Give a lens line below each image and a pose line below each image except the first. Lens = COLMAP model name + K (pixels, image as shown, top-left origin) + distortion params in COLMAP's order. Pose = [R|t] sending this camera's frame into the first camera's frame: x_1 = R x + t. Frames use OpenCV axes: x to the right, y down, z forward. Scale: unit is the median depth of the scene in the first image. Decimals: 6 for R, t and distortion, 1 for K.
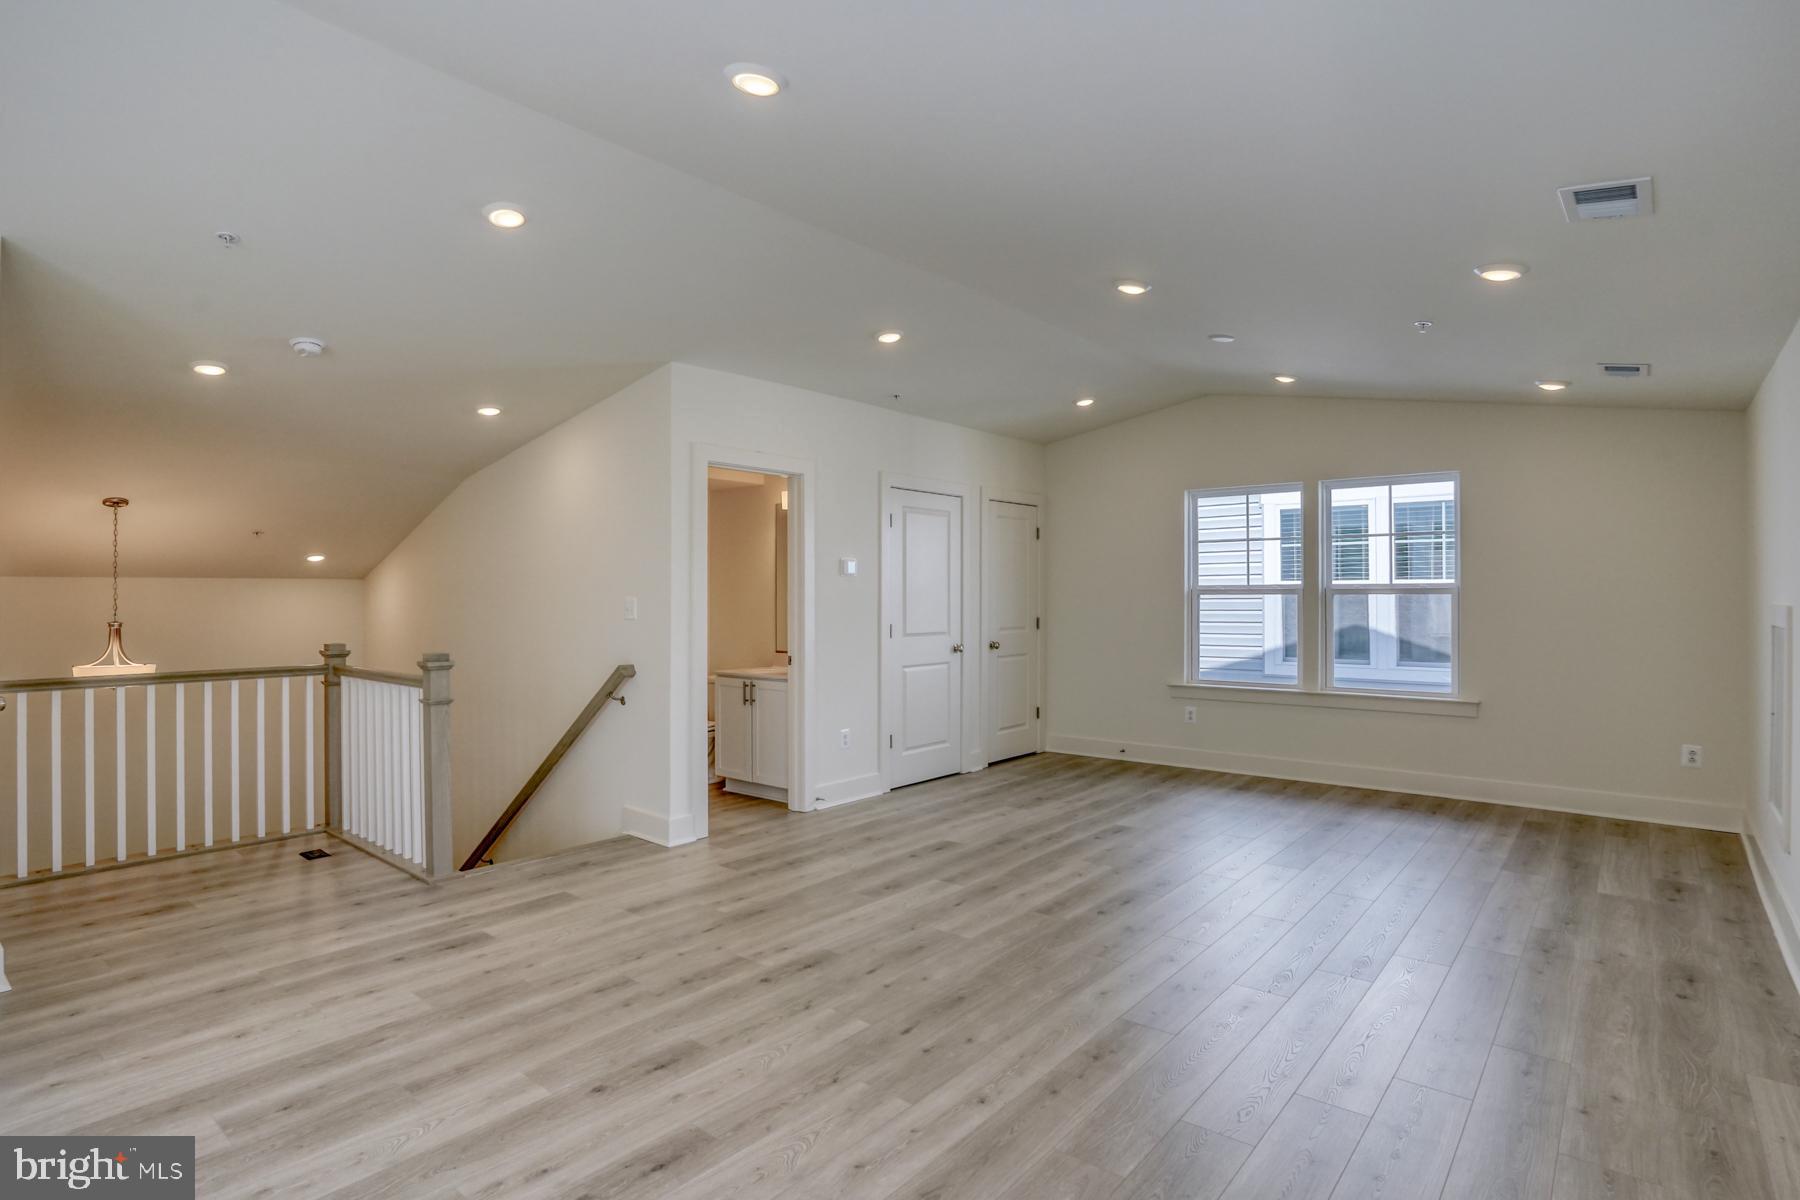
lens RADIAL K [[907.4, 0, 912.7], [0, 907.4, 599.4], [0, 0, 1]] dist [-0.077440, 0.031684]
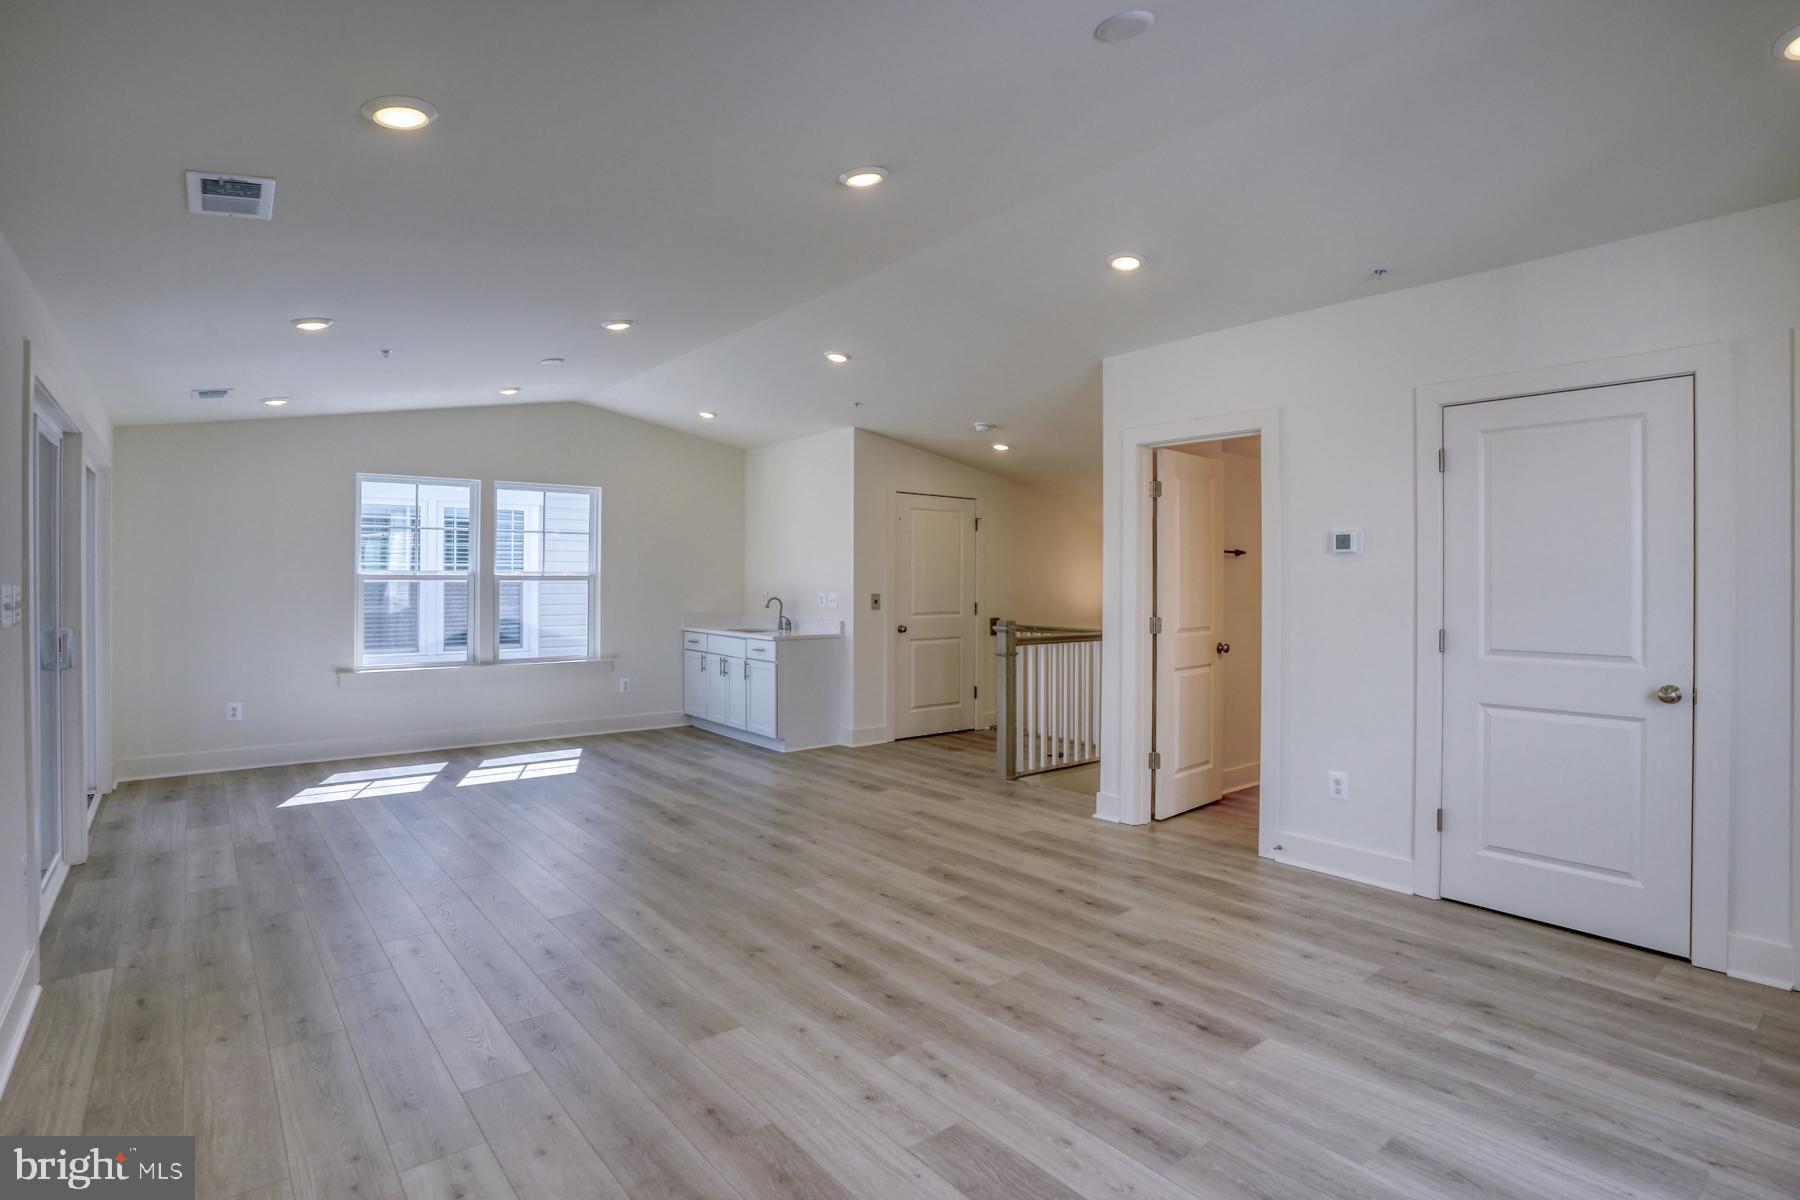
lens RADIAL K [[907.4, 0, 912.7], [0, 907.4, 599.4], [0, 0, 1]] dist [-0.077440, 0.031684]
pose [[-0.188072, 0.021180, -0.981927, 0.952709], [-0.004365, 0.999740, 0.022400, -0.007988], [0.982146, 0.008499, -0.187930, 1.145478]]
